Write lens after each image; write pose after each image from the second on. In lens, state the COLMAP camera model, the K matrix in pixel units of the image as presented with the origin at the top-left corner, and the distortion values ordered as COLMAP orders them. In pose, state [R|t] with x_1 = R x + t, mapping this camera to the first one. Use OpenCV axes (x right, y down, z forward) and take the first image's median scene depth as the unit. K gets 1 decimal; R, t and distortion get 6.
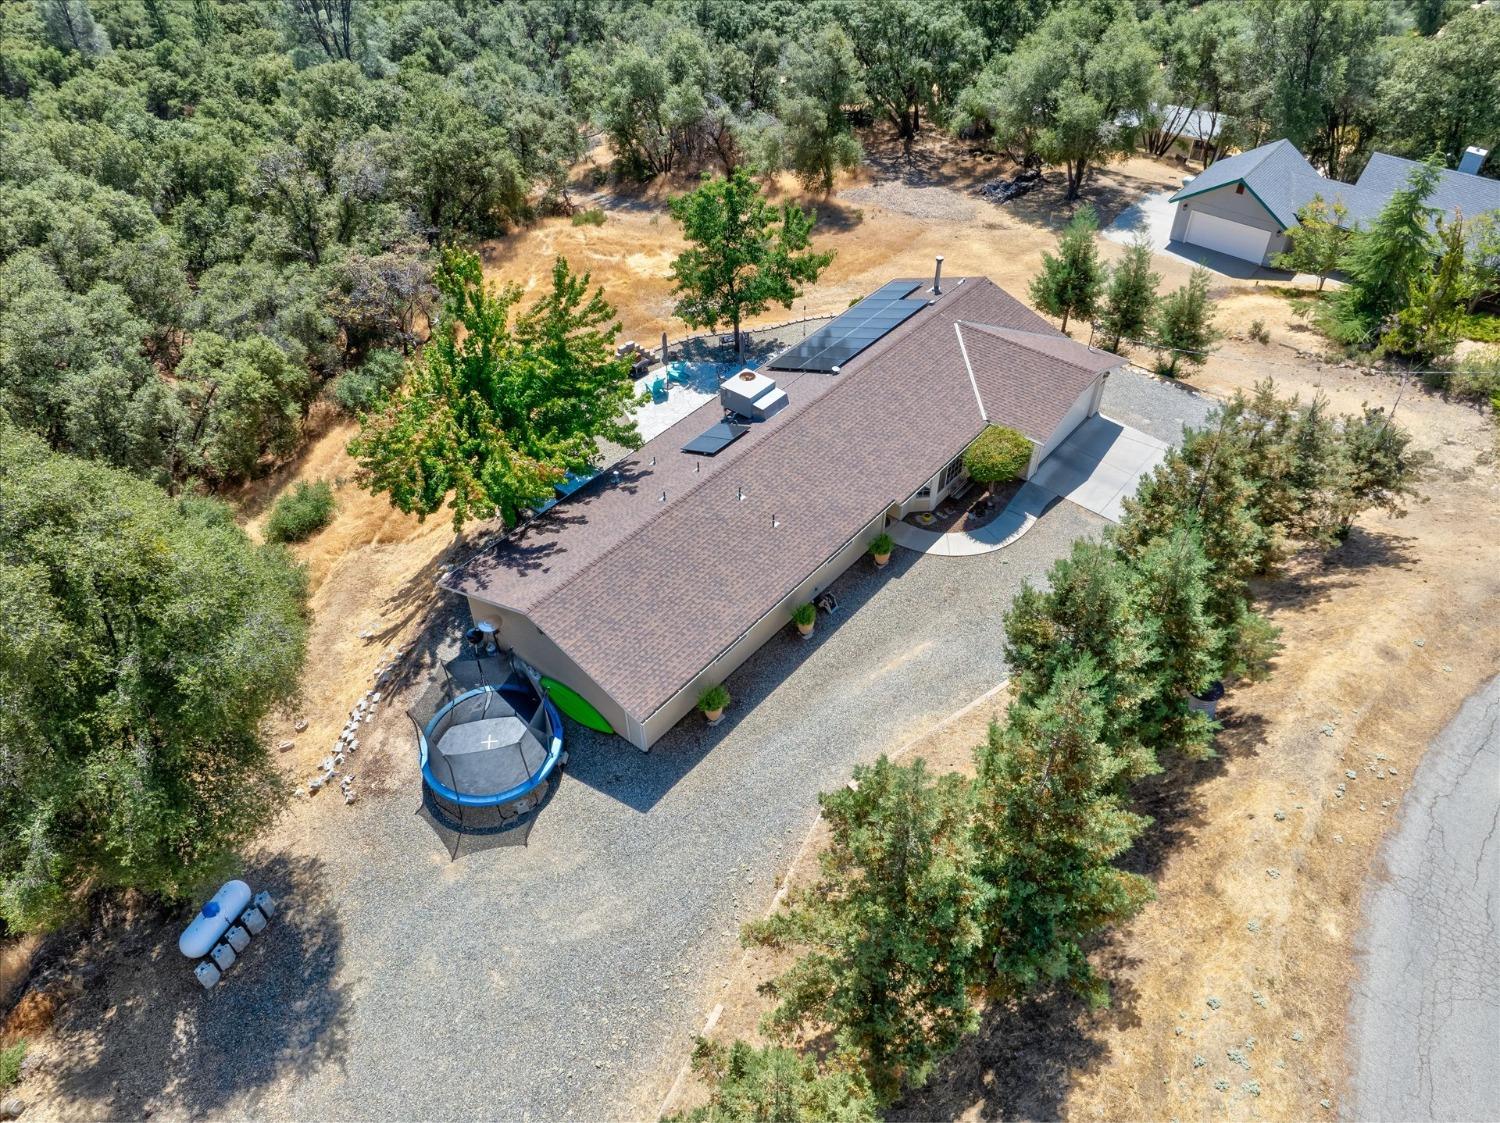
lens RADIAL K [[1069.3, 0, 740.9], [0, 1069.3, 559.9], [0, 0, 1]] dist [-0.063323, 0.036750]
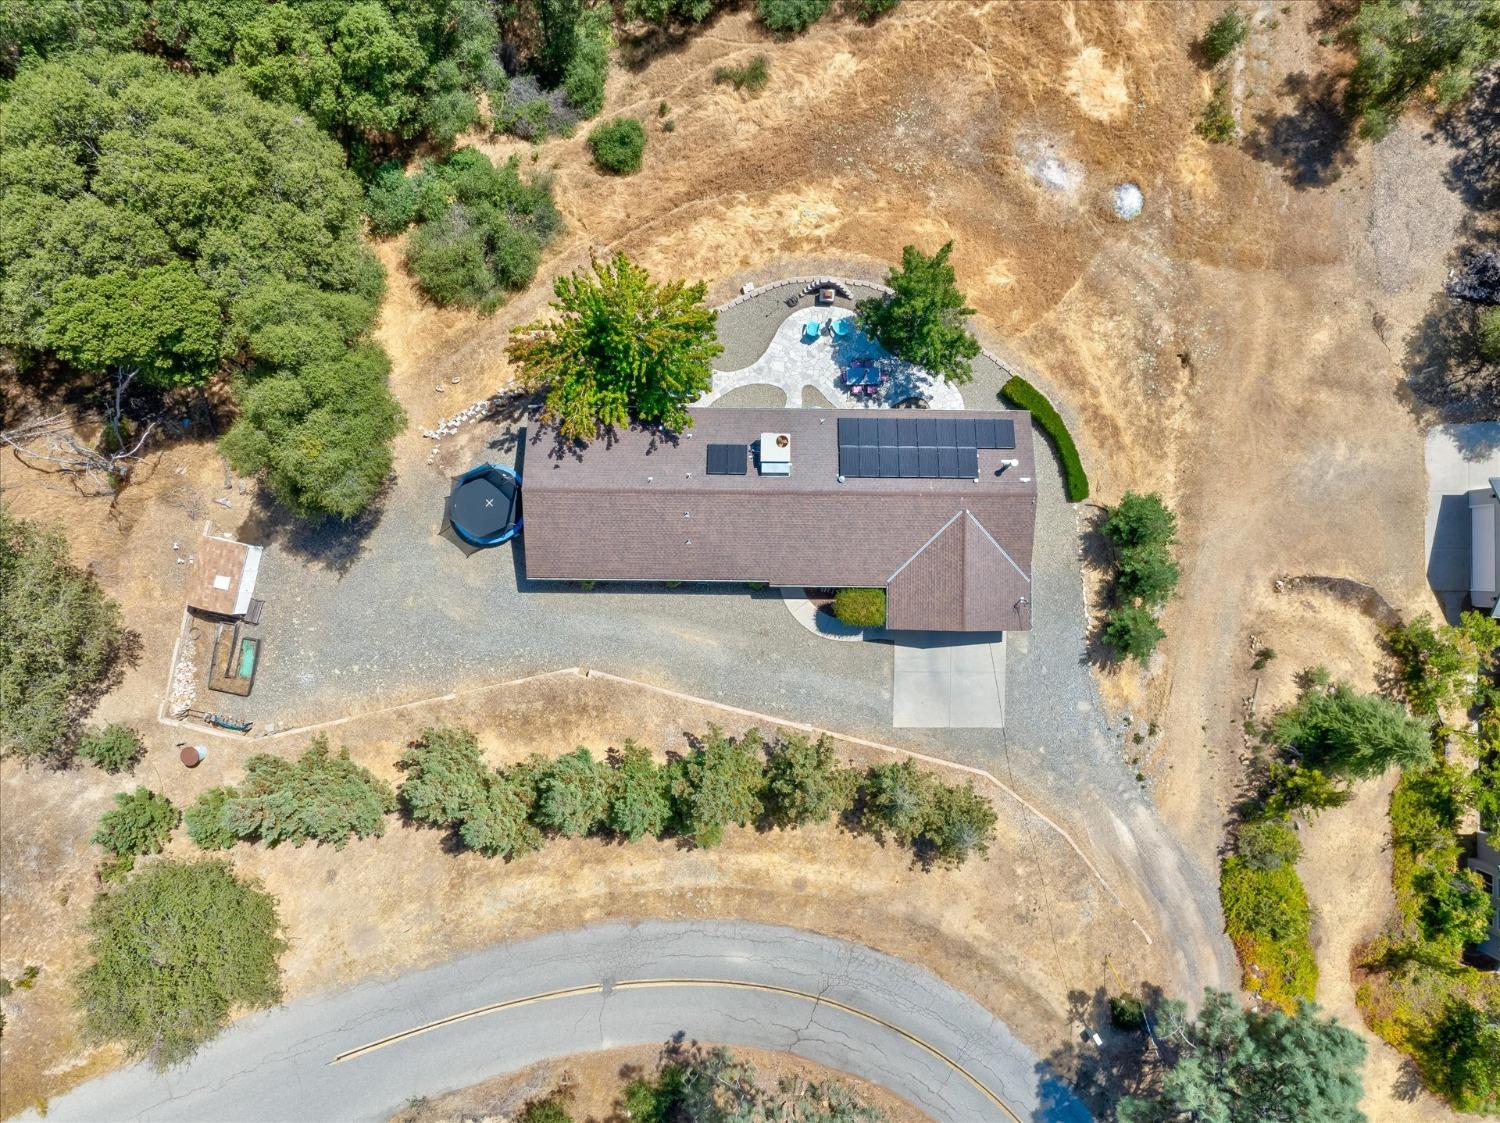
lens RADIAL K [[1069.3, 0, 740.9], [0, 1069.3, 559.9], [0, 0, 1]] dist [-0.063323, 0.036750]
pose [[0.630226, 0.776409, 0.001797, 0.088544], [-0.516564, 0.417575, 0.747524, -1.113632], [0.579635, -0.472038, 0.664232, -0.008538]]
